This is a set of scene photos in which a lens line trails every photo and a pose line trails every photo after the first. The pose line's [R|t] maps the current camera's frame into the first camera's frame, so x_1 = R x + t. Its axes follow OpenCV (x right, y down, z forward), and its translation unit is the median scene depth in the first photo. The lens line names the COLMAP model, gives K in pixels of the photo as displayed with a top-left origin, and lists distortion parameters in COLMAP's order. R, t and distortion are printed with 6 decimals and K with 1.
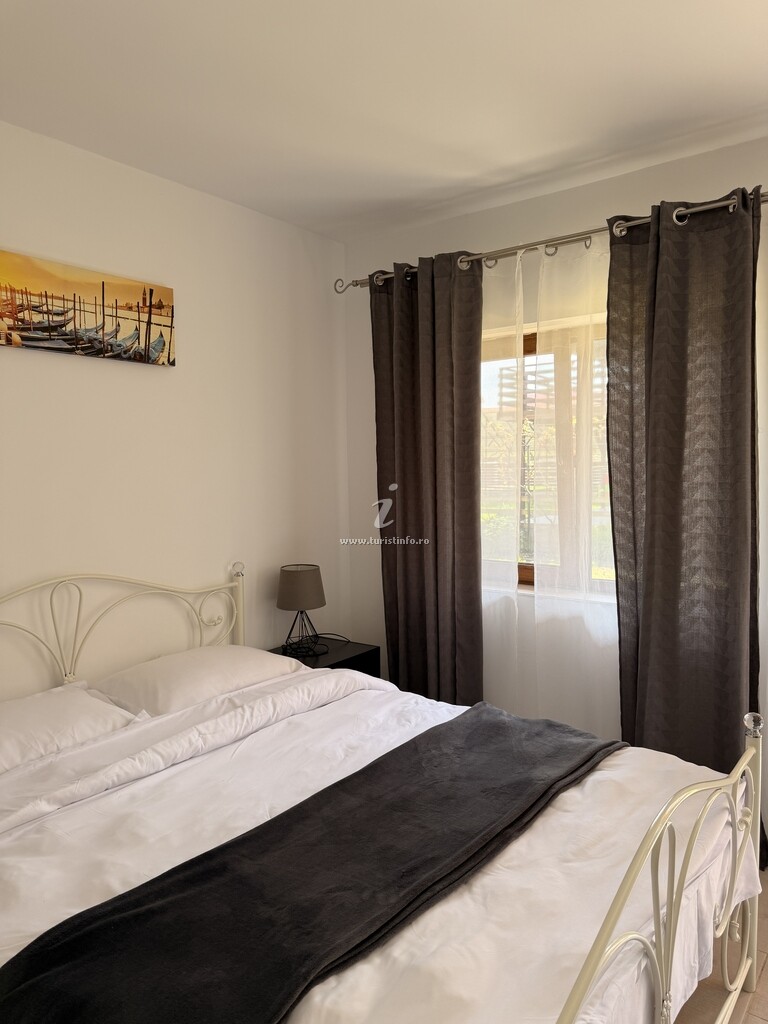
lens RADIAL K [[738.7, 0, 384.0], [0, 738.7, 512.0], [0, 0, 1]] dist [0.076947, -0.045558]
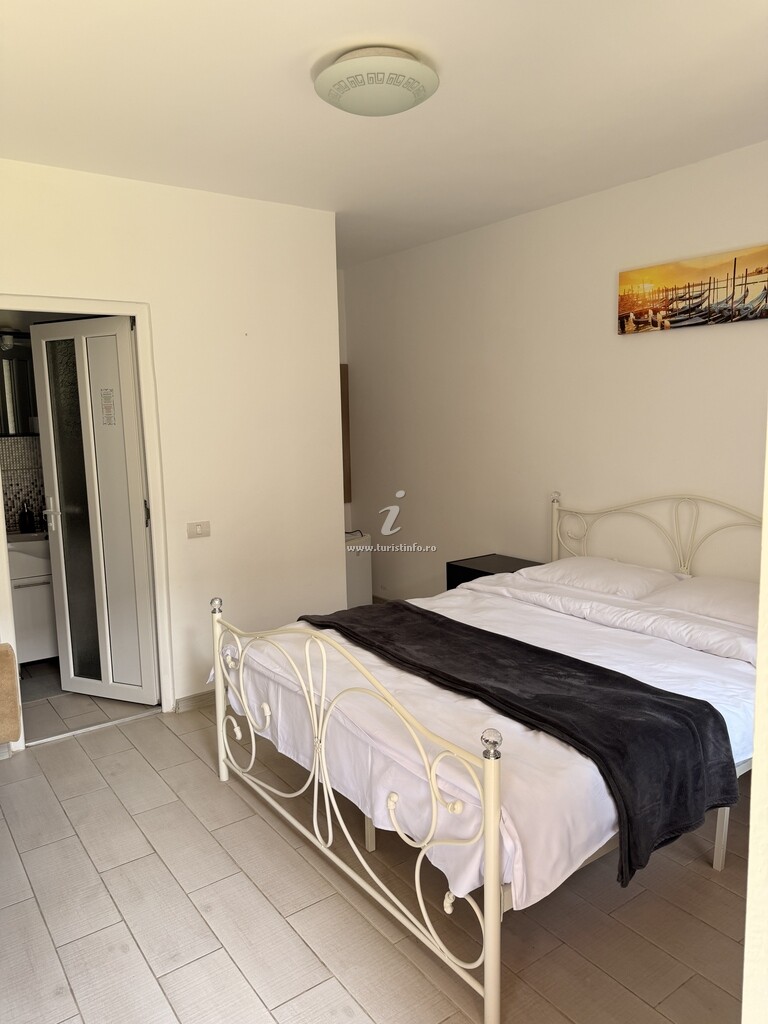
lens RADIAL K [[738.7, 0, 384.0], [0, 738.7, 512.0], [0, 0, 1]] dist [0.076947, -0.045558]
pose [[-0.284129, 0.160877, -0.945193, 1.019942], [-0.033507, 0.983554, 0.177479, -0.105726], [0.958200, 0.082097, -0.274066, 0.851045]]
